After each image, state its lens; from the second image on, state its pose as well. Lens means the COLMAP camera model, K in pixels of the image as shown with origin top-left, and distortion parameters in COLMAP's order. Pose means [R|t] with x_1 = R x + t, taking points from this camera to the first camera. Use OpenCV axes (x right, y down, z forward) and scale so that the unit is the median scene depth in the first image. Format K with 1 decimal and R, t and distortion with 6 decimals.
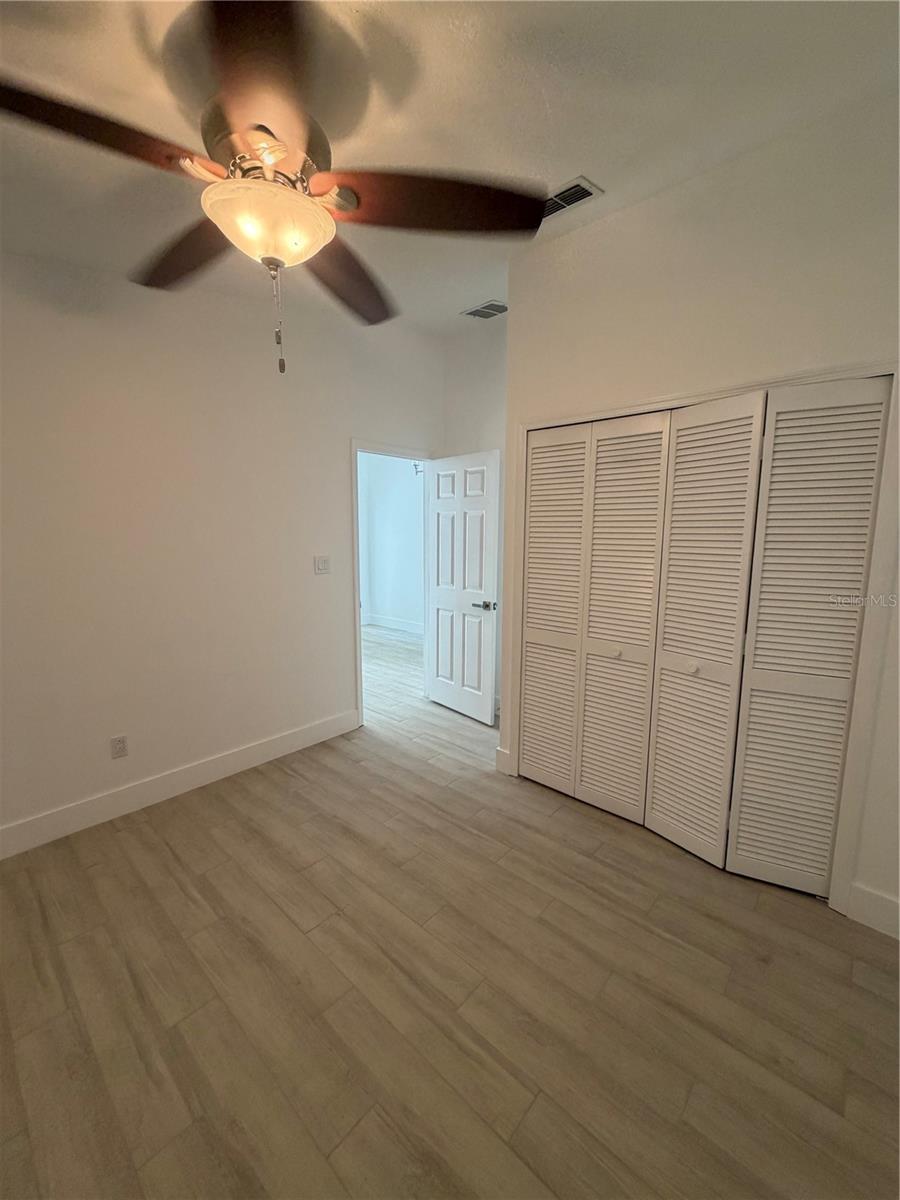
lens RADIAL K [[479.4, 0, 449.3], [0, 479.4, 597.7], [0, 0, 1]] dist [0.000515, 0.000047]
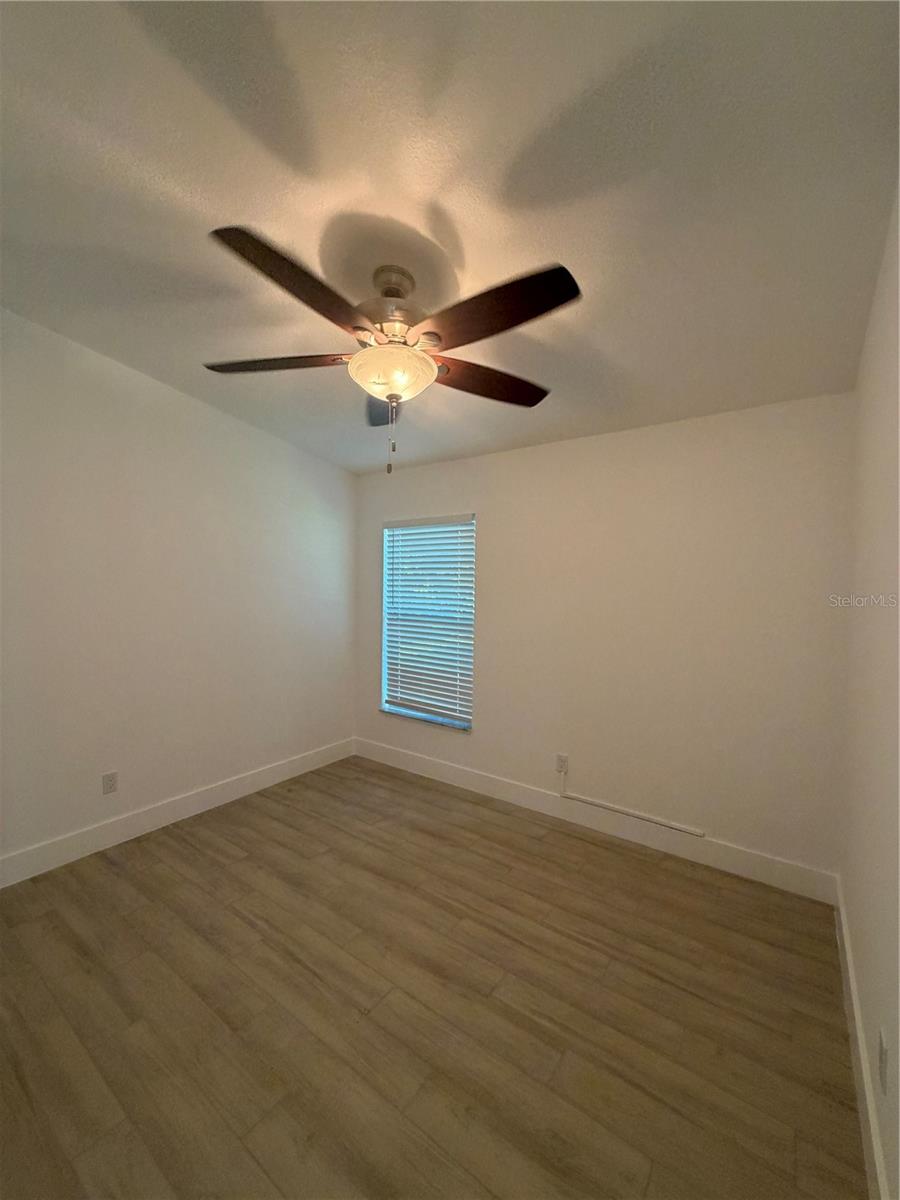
lens RADIAL K [[479.4, 0, 449.3], [0, 479.4, 597.7], [0, 0, 1]] dist [0.000515, 0.000047]
pose [[-0.993948, -0.014800, -0.108850, -0.326970], [-0.033001, 0.985343, 0.167365, -0.310092], [0.104777, 0.169944, -0.979868, 2.084317]]
